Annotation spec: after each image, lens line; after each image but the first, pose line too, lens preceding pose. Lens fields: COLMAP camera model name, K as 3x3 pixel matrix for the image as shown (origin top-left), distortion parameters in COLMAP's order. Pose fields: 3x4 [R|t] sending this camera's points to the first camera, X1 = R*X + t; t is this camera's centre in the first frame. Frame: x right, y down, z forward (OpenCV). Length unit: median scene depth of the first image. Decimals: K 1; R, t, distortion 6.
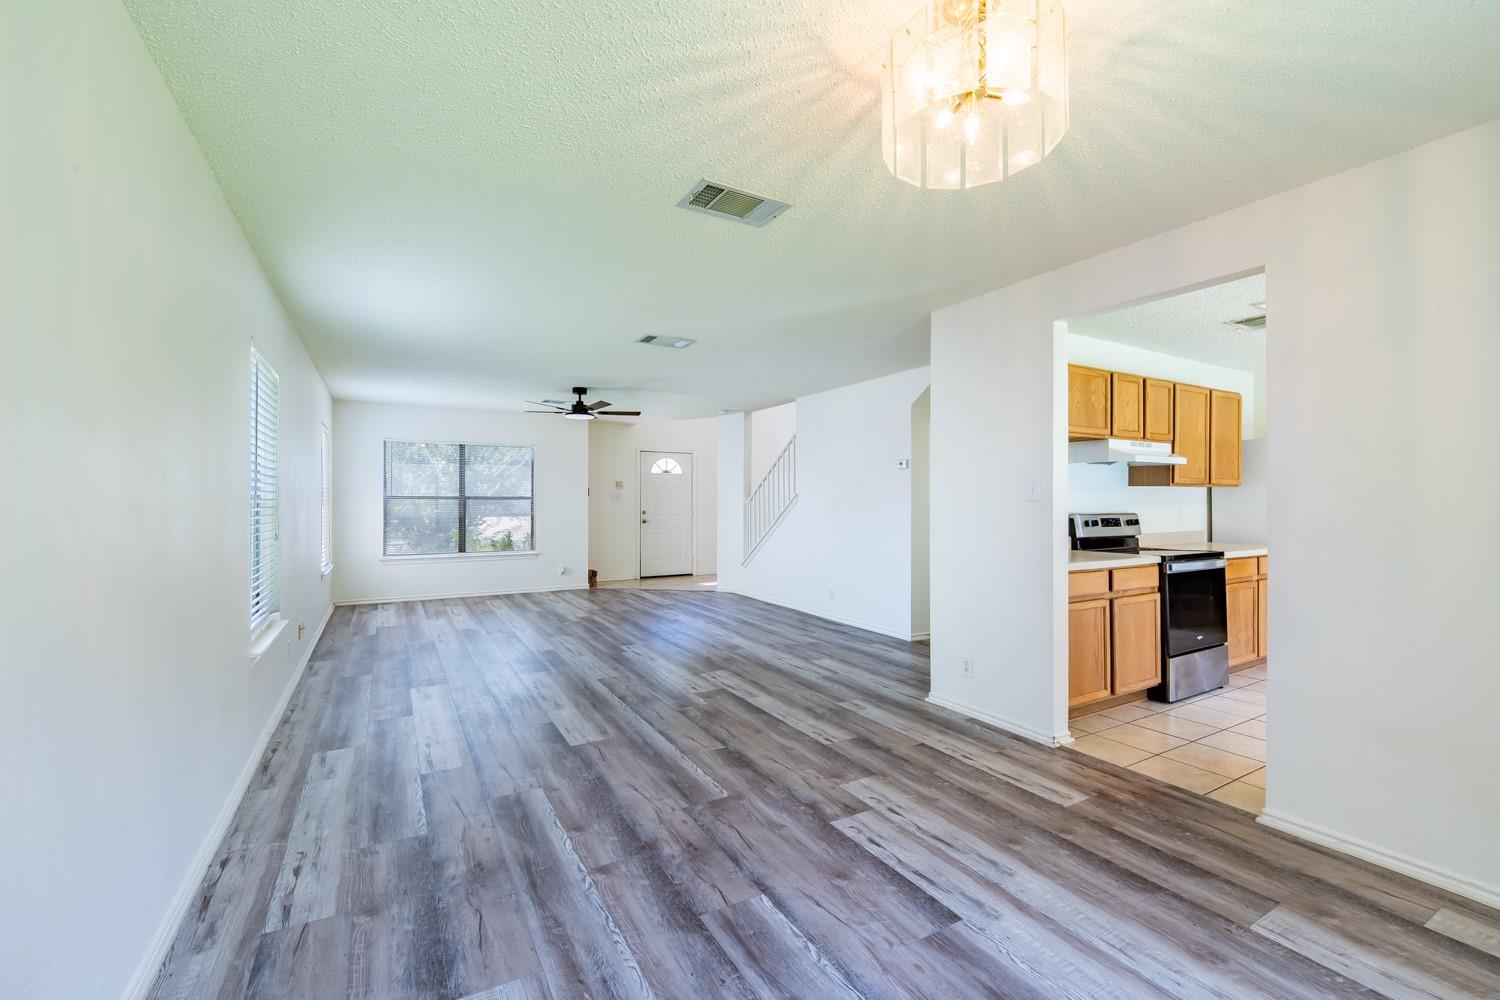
lens RADIAL K [[620.9, 0, 736.1], [0, 620.9, 496.0], [0, 0, 1]] dist [0.001064, -0.007149]
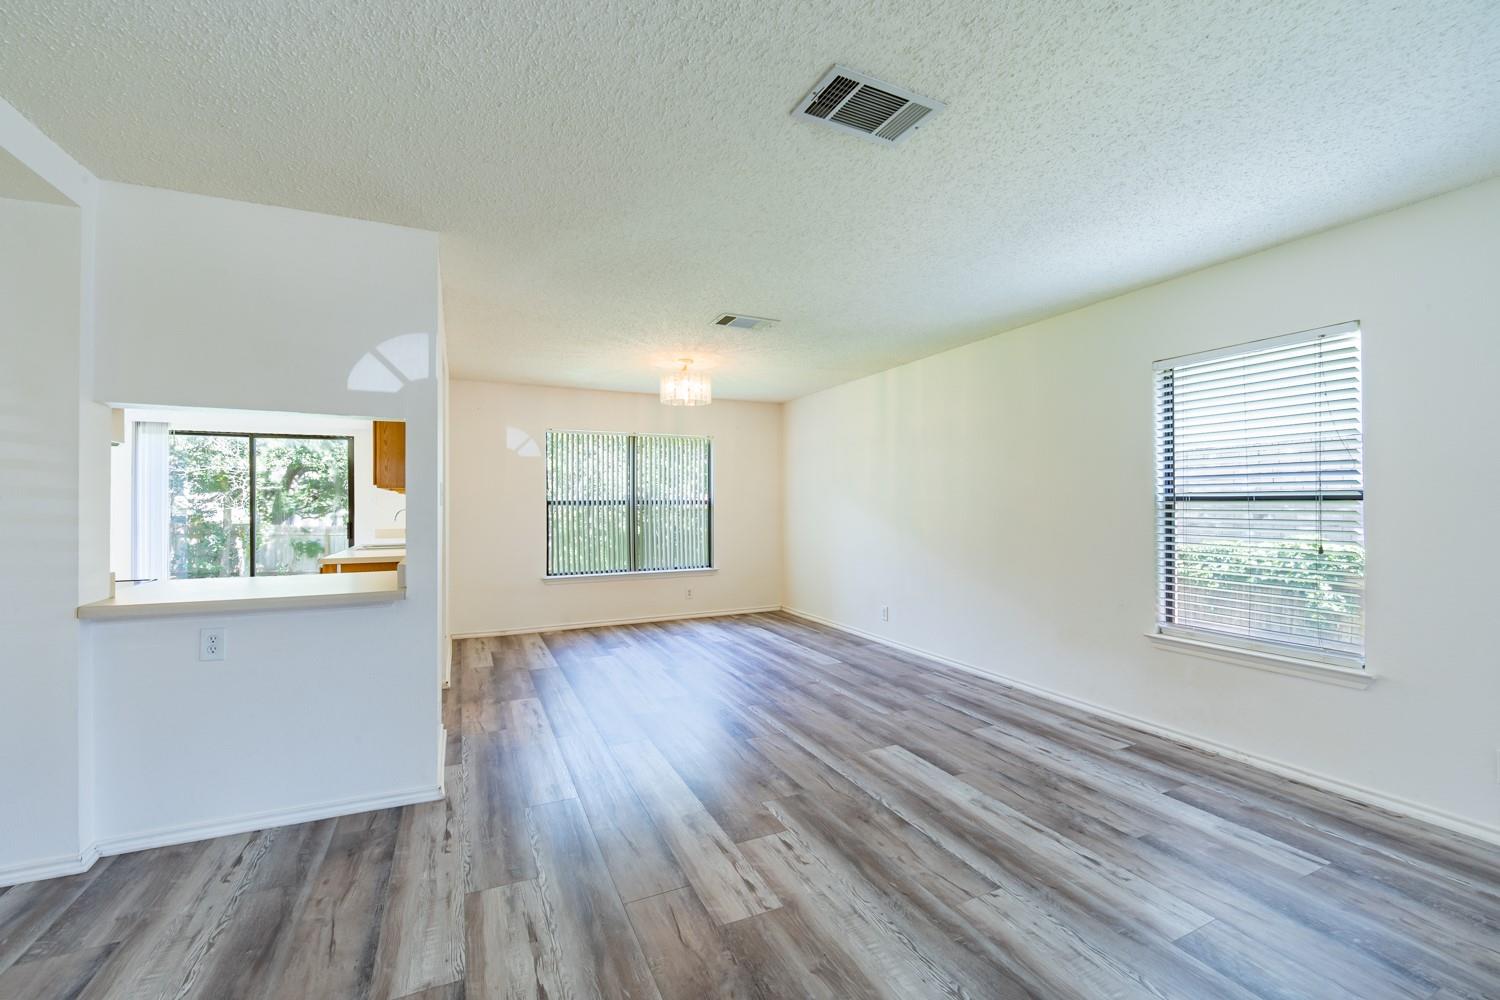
lens RADIAL K [[620.9, 0, 746.0], [0, 620.9, 507.2], [0, 0, 1]] dist [0.001064, -0.007149]
pose [[-0.997587, 0.002205, 0.069388, -0.086109], [0.002039, 0.999995, -0.002462, 0.013660], [-0.069393, -0.002315, -0.997587, 1.927601]]
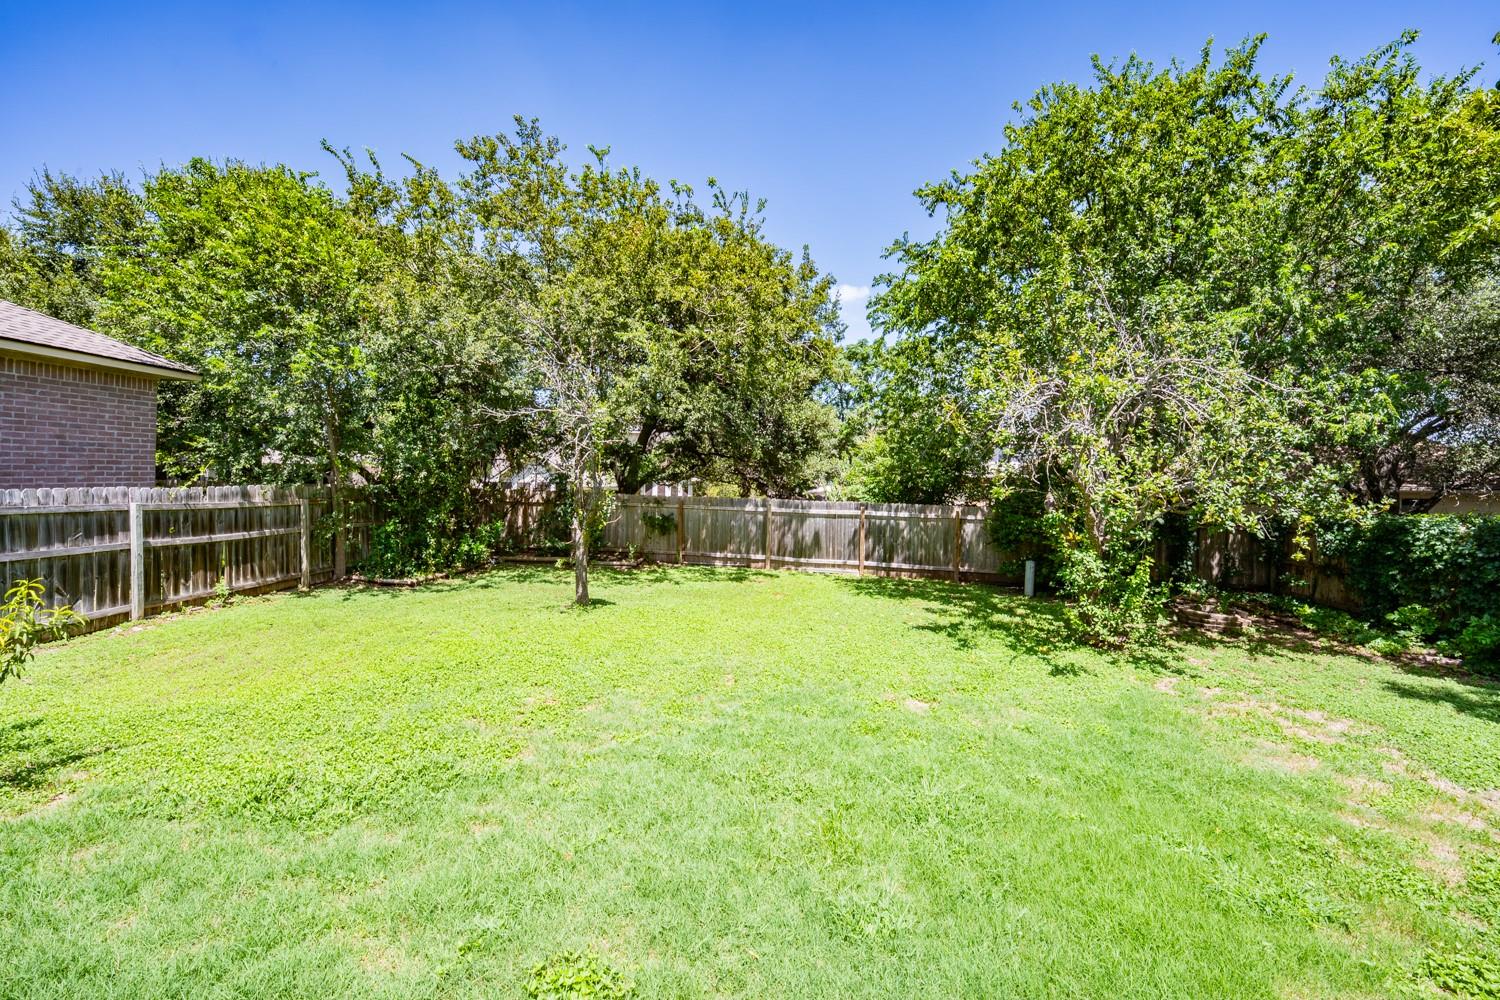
lens RADIAL K [[620.9, 0, 735.5], [0, 620.9, 490.6], [0, 0, 1]] dist [0.001064, -0.007149]
pose [[-0.842545, -0.018043, 0.538324, 1.481505], [-0.007922, 0.999746, 0.021109, 0.020639], [-0.538568, 0.013521, -0.842473, -0.016236]]
